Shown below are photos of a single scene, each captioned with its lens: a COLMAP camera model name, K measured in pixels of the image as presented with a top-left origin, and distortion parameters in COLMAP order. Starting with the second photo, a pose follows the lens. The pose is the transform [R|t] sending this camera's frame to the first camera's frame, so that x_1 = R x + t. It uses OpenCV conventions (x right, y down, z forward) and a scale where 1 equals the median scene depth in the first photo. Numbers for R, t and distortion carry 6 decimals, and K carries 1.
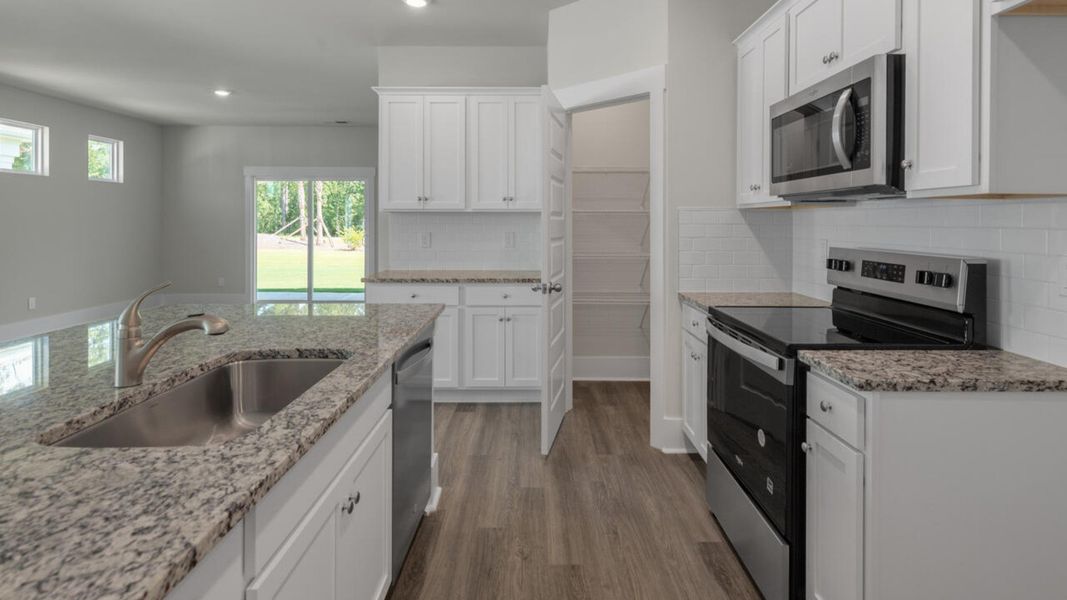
lens RADIAL K [[540.5, 0, 535.0], [0, 540.5, 220.8], [0, 0, 1]] dist [0.004549, -0.001311]
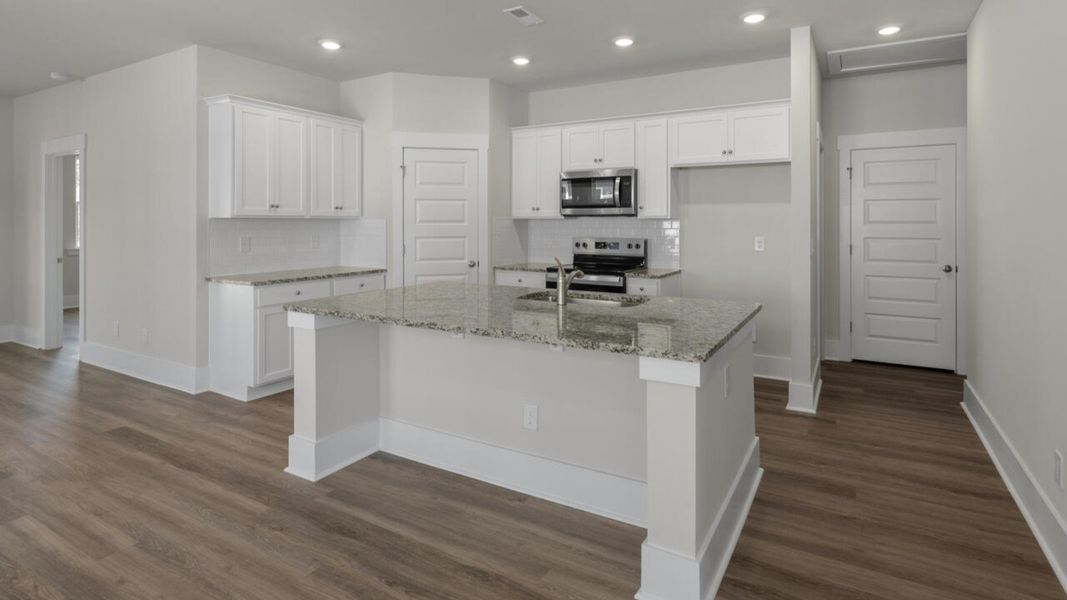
lens RADIAL K [[548.1, 0, 533.0], [0, 548.1, 221.5], [0, 0, 1]] dist [0.004689, 0.001065]
pose [[0.509124, 0.000799, 0.860693, -0.888709], [-0.000305, 1.000000, -0.000748, -0.009220], [-0.860693, 0.000119, 0.509124, -0.006492]]
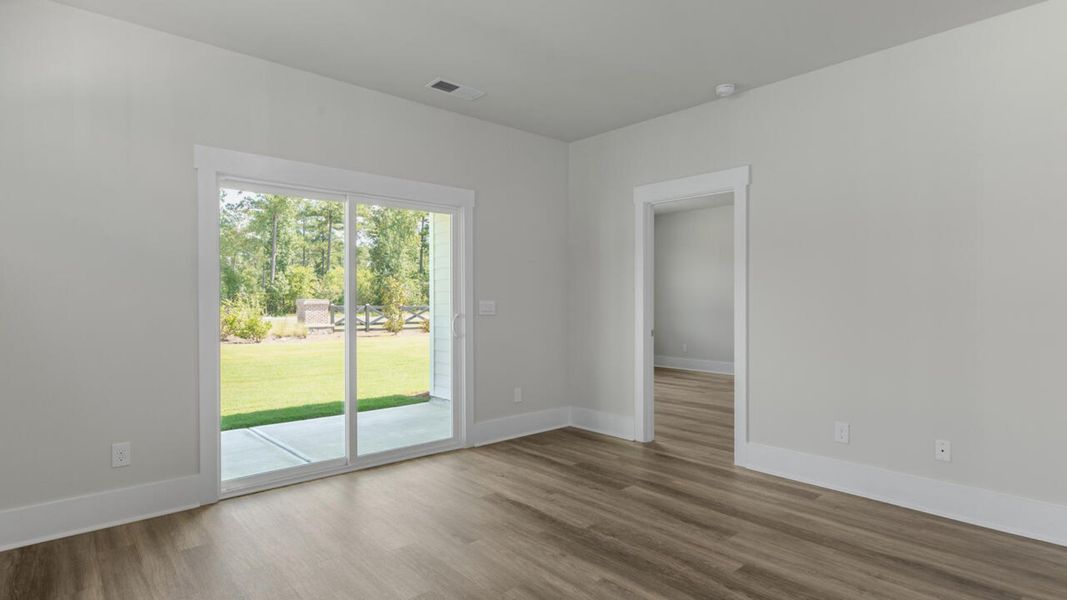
lens RADIAL K [[540.5, 0, 532.9], [0, 540.5, 306.8], [0, 0, 1]] dist [0.004549, -0.001311]
pose [[0.744137, -0.010035, 0.667952, -1.231795], [0.000643, 0.999897, 0.014305, 0.019034], [-0.668027, -0.010215, 0.744067, 1.101915]]
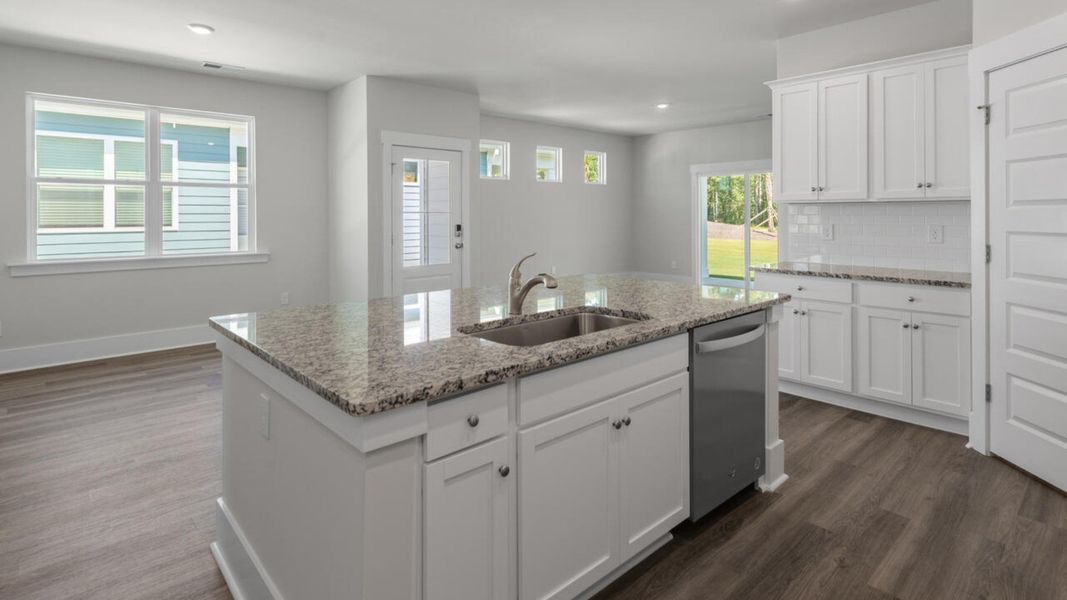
lens RADIAL K [[540.5, 0, 534.9], [0, 540.5, 213.8], [0, 0, 1]] dist [0.004549, -0.001311]
pose [[0.673569, -0.002905, -0.739119, 0.165421], [0.005100, 0.999987, 0.000718, -0.000153], [0.739107, -0.004253, 0.673575, -0.019639]]
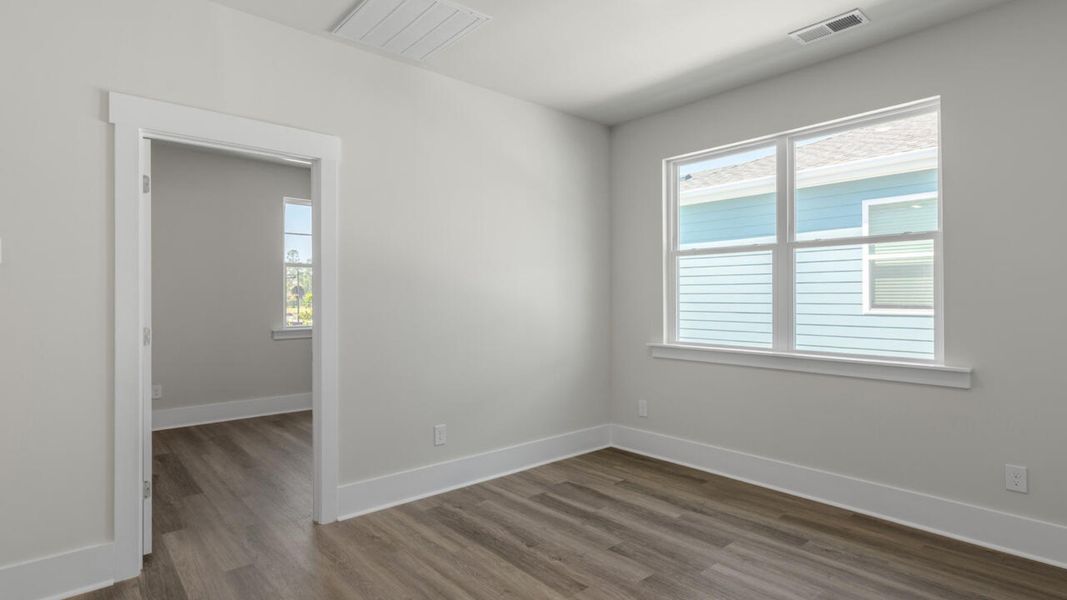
lens RADIAL K [[540.5, 0, 537.8], [0, 540.5, 294.1], [0, 0, 1]] dist [0.004549, -0.001311]
pose [[-0.755811, -0.004970, -0.654771, -0.514099], [0.002264, 0.999945, -0.010203, 0.011599], [0.654786, -0.009194, -0.755758, 0.582207]]
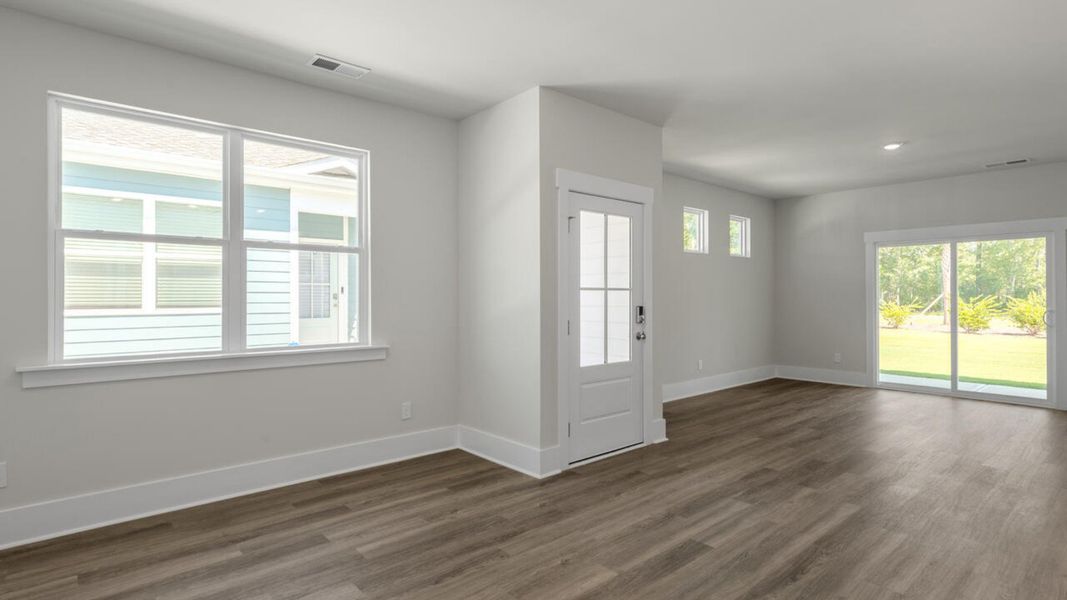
lens RADIAL K [[540.5, 0, 533.7], [0, 540.5, 290.8], [0, 0, 1]] dist [0.004549, -0.001311]
pose [[0.658088, -0.009148, -0.752885, -0.438220], [0.002553, 0.999948, -0.009918, 0.009441], [0.752936, 0.004605, 0.658077, -0.030009]]
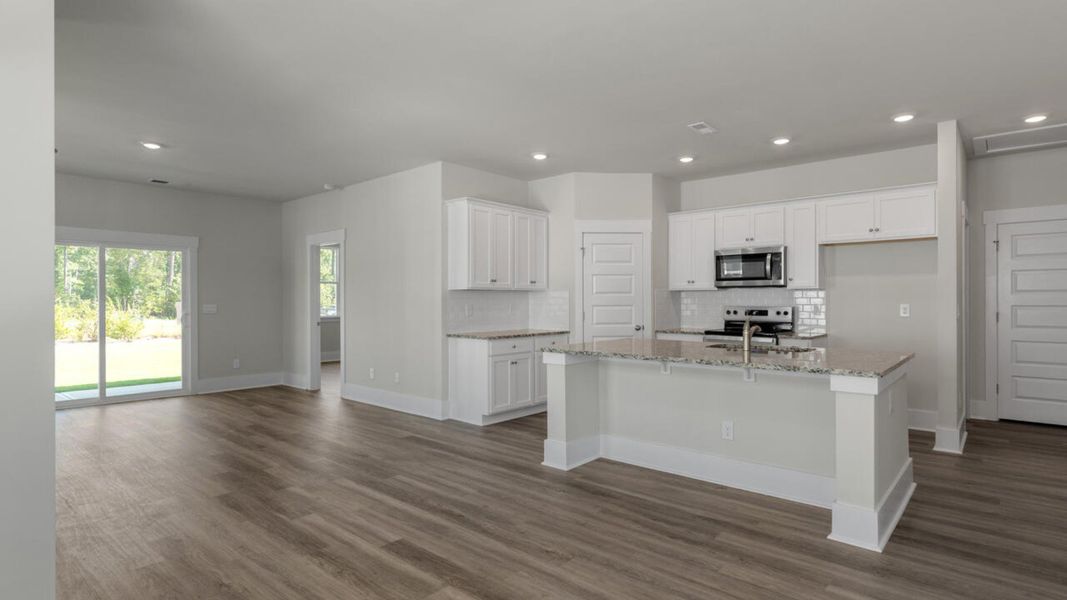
lens RADIAL K [[540.5, 0, 532.0], [0, 540.5, 302.9], [0, 0, 1]] dist [0.004549, -0.001311]
pose [[0.660410, -0.005337, 0.750887, -1.204651], [0.002796, 0.999985, 0.004648, 0.010869], [-0.750900, -0.000971, 0.660415, -0.013837]]
